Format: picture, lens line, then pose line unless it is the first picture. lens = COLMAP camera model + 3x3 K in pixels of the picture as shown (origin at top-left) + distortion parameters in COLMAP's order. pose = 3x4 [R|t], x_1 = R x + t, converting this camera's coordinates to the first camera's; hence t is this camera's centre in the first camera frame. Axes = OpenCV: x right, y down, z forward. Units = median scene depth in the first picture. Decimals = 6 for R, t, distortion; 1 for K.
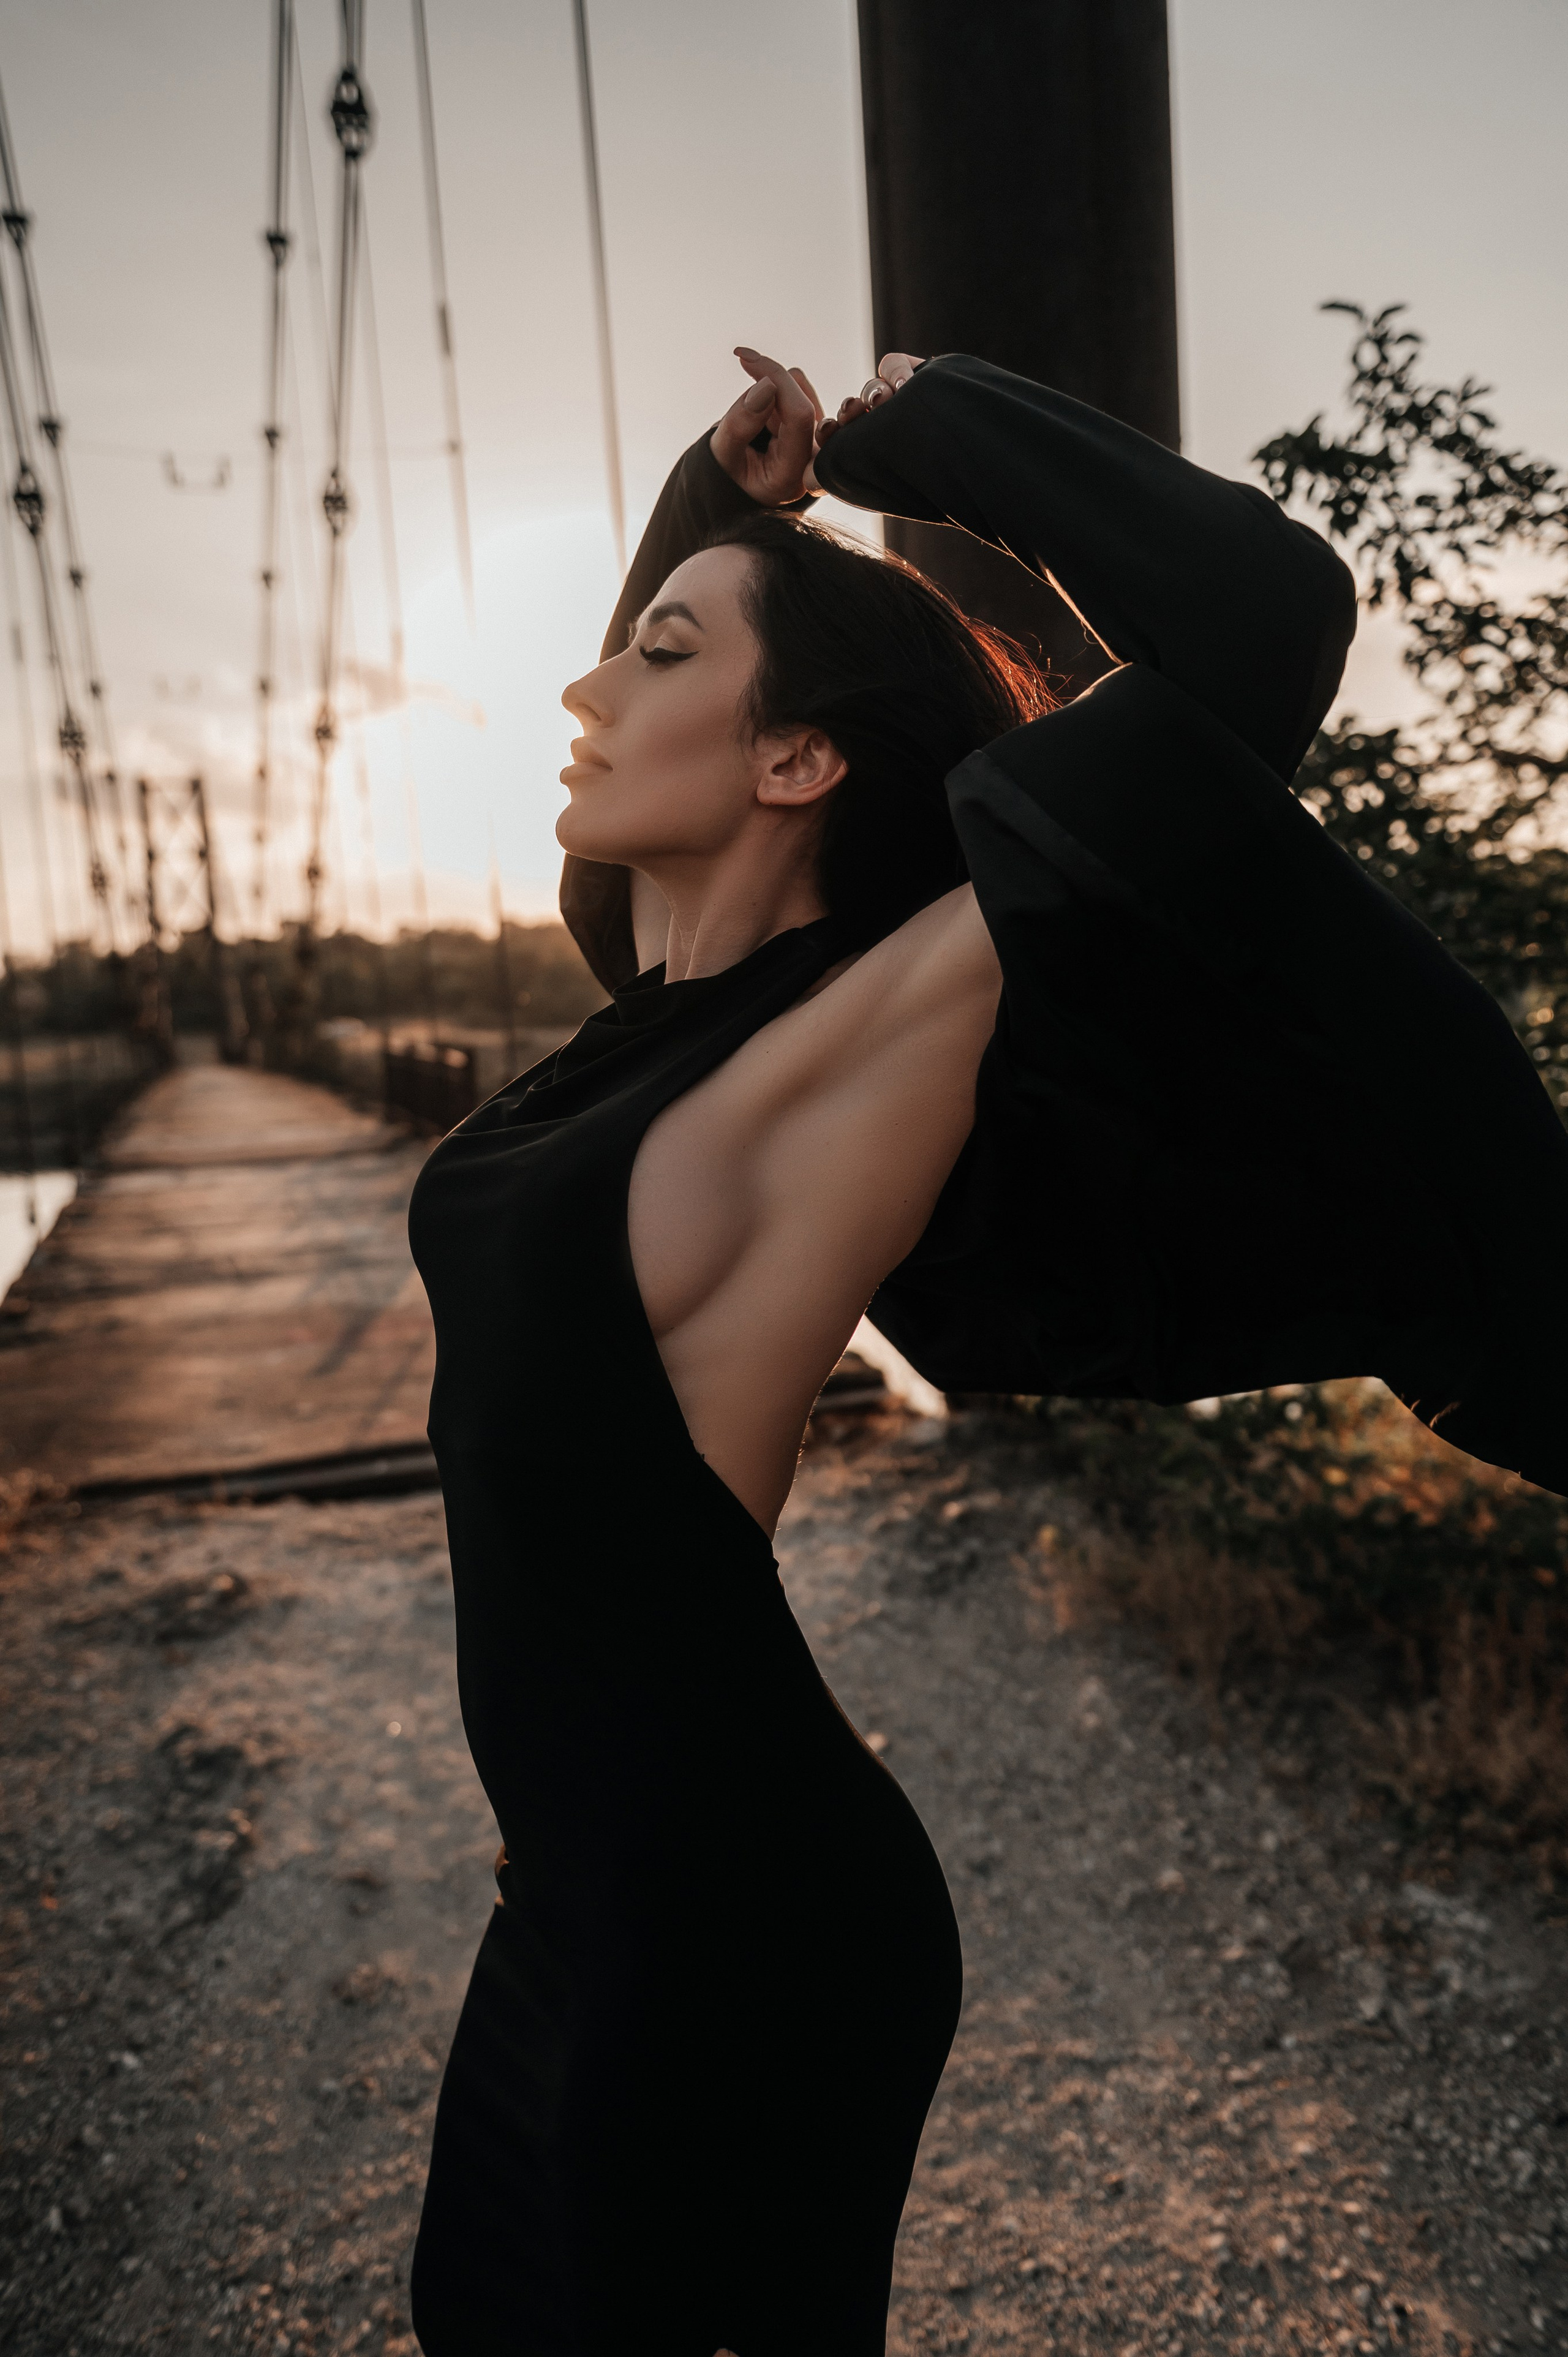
lens RADIAL K [[1784.0, 0, 795.4], [0, 1784.0, 1198.4], [0, 0, 1]] dist [0.020735, -0.000845]
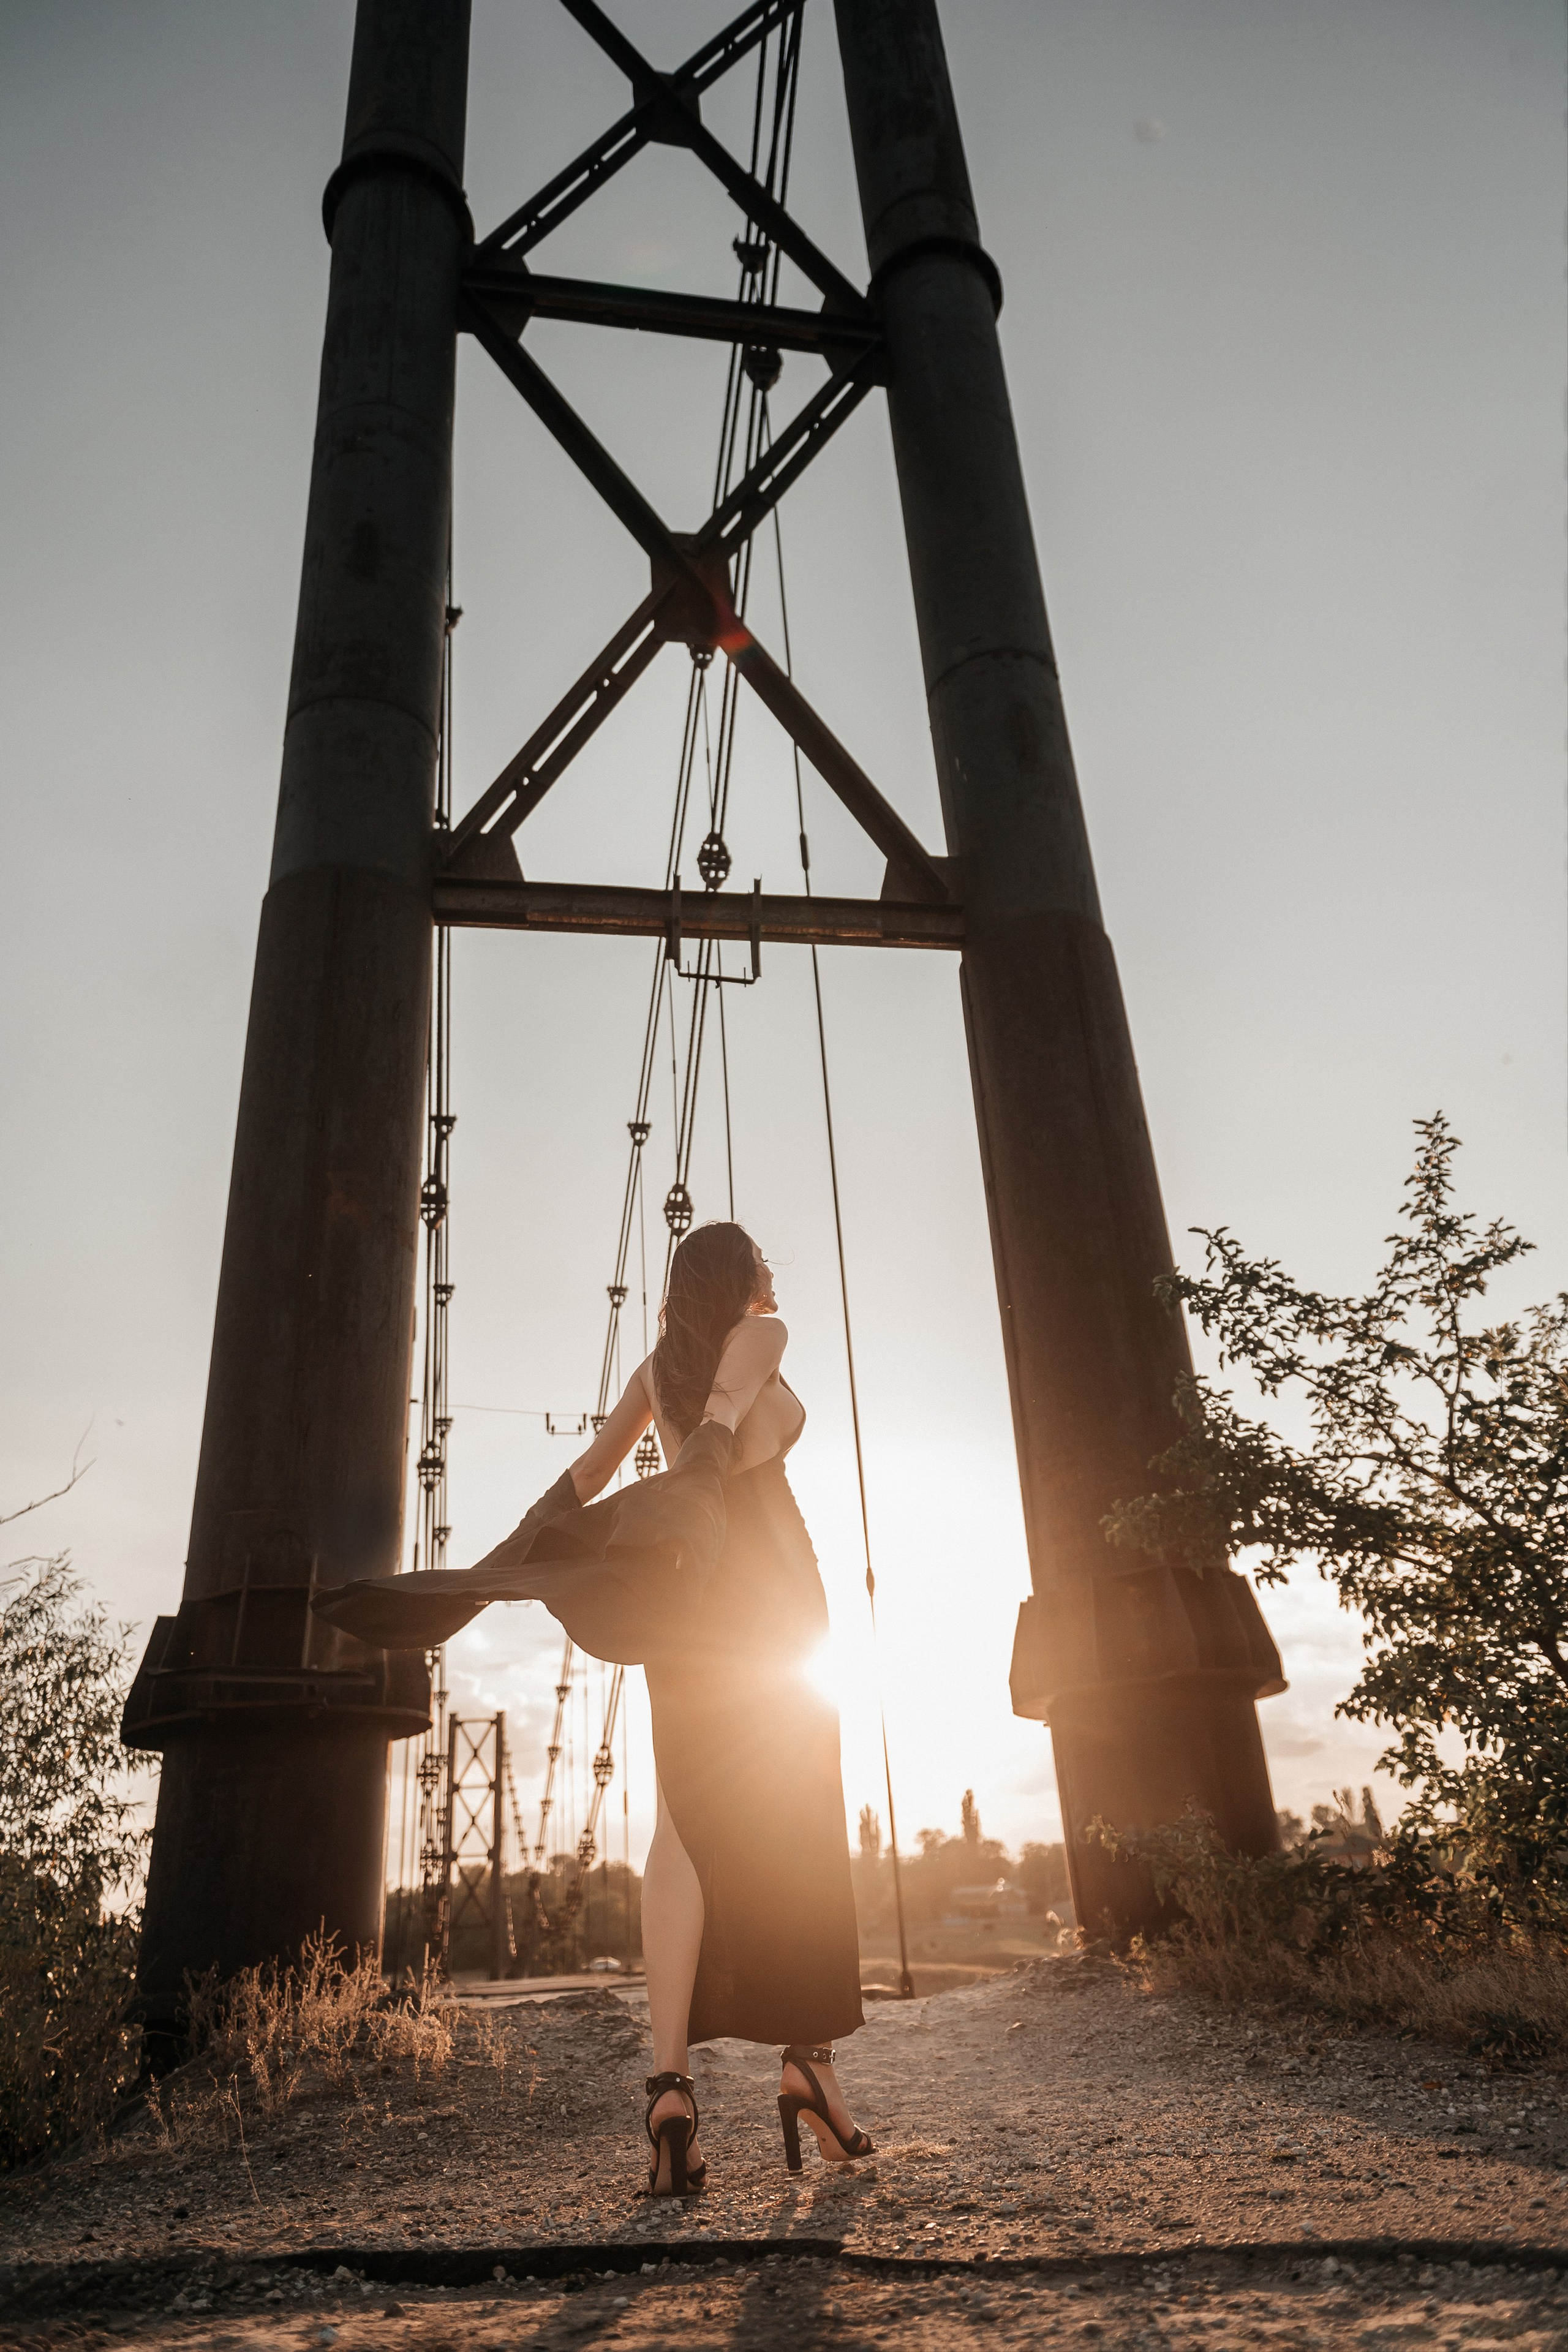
lens RADIAL K [[1660.1, 0, 787.5], [0, 1660.1, 1165.1], [0, 0, 1]] dist [0.025610, -0.004409]
pose [[0.990120, -0.062632, -0.125460, 0.081217], [-0.014778, 0.843117, -0.537527, 0.482854], [0.139444, 0.534070, 0.833861, -0.711837]]
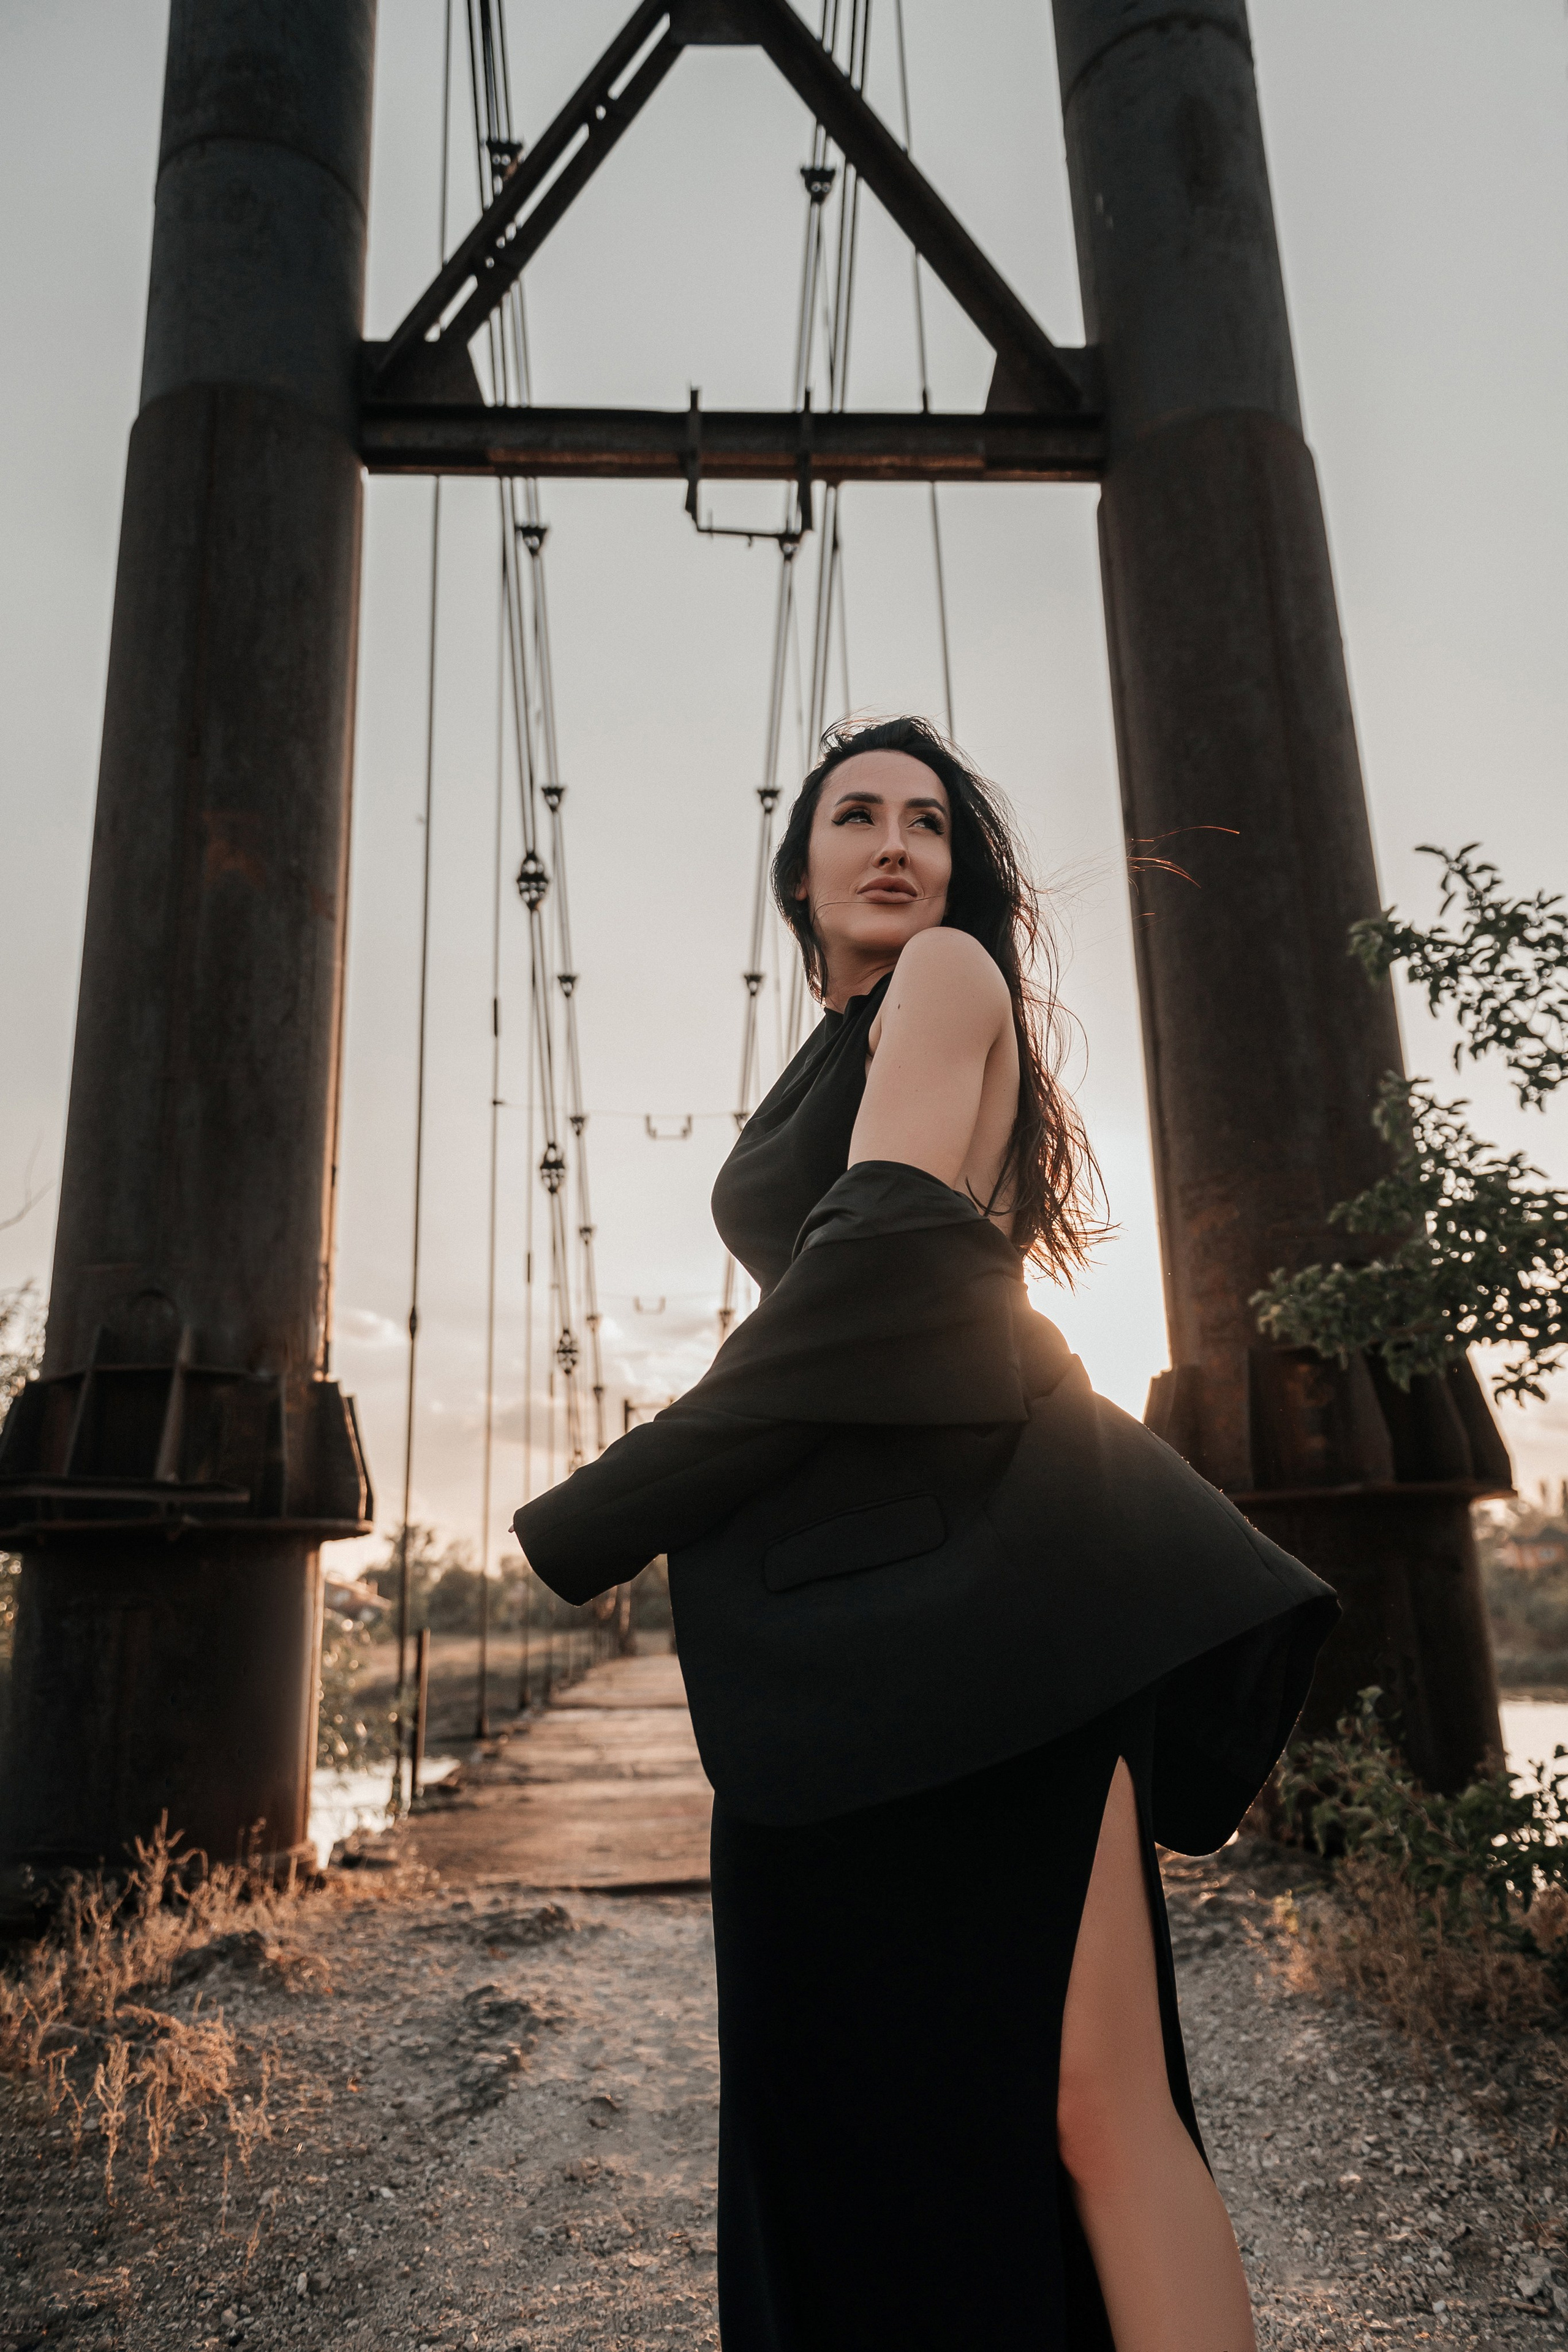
lens RADIAL K [[1660.1, 0, 779.6], [0, 1660.1, 1191.7], [0, 0, 1]] dist [0.025610, -0.004409]
pose [[0.967255, -0.038694, -0.250840, 0.143267], [-0.054163, 0.934075, -0.352945, 0.192793], [0.247961, 0.354974, 0.901393, -0.126192]]
